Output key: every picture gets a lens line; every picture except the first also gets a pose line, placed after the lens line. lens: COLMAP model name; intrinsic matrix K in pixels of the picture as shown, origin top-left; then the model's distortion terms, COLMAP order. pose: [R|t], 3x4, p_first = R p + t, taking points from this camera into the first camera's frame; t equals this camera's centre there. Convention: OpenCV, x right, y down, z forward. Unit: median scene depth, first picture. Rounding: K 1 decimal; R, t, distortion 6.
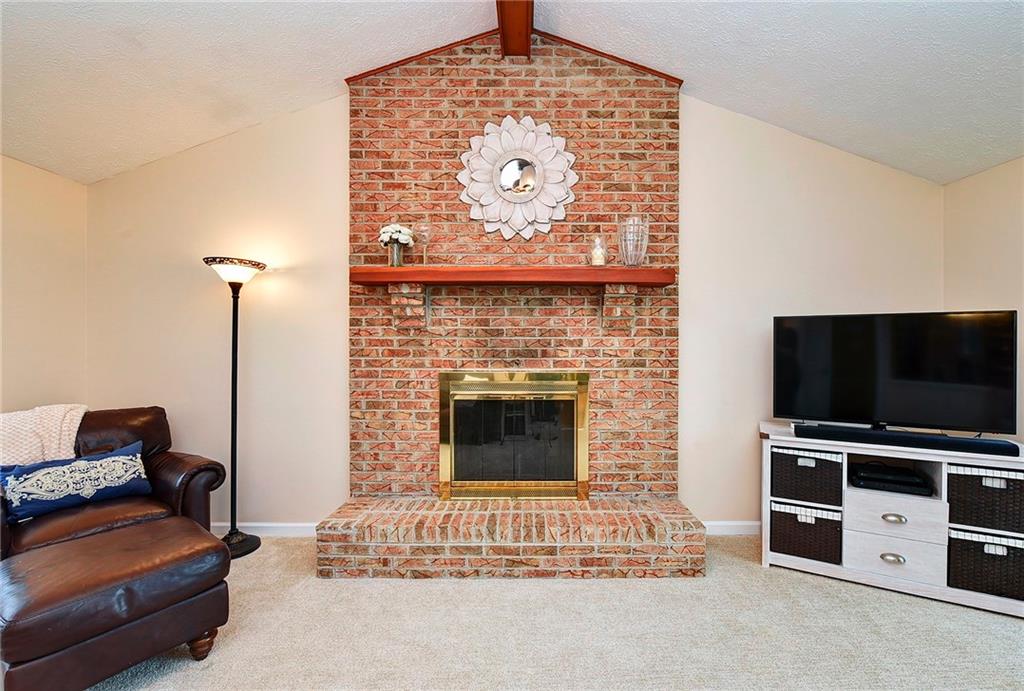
lens RADIAL K [[404.2, 0, 520.5], [0, 404.2, 344.4], [0, 0, 1]] dist [-0.009692, 0.000119]
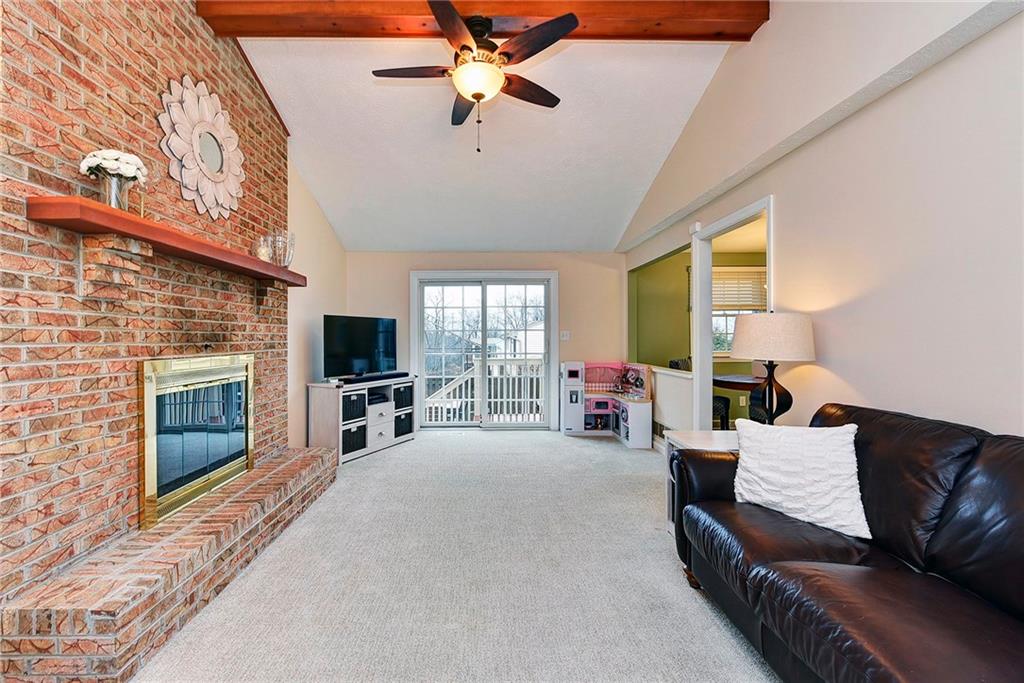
lens RADIAL K [[404.2, 0, 499.4], [0, 404.2, 326.9], [0, 0, 1]] dist [-0.009692, 0.000119]
pose [[-0.027328, 0.027193, 0.999257, -0.967276], [0.006533, 0.999613, -0.027024, 0.027756], [-0.999605, 0.005789, -0.027495, 0.348032]]
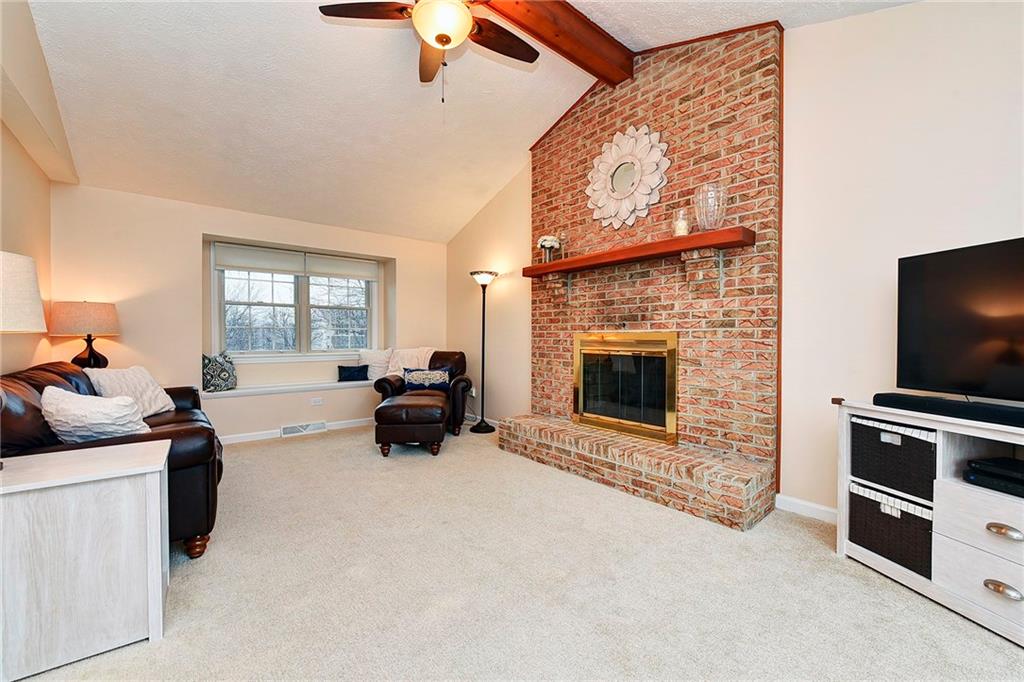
lens RADIAL K [[404.2, 0, 507.8], [0, 404.2, 331.8], [0, 0, 1]] dist [-0.009692, 0.000119]
pose [[0.633699, -0.010758, -0.773505, 0.737455], [0.002080, 0.999923, -0.012204, 0.079899], [0.773577, 0.006125, 0.633673, -0.071848]]
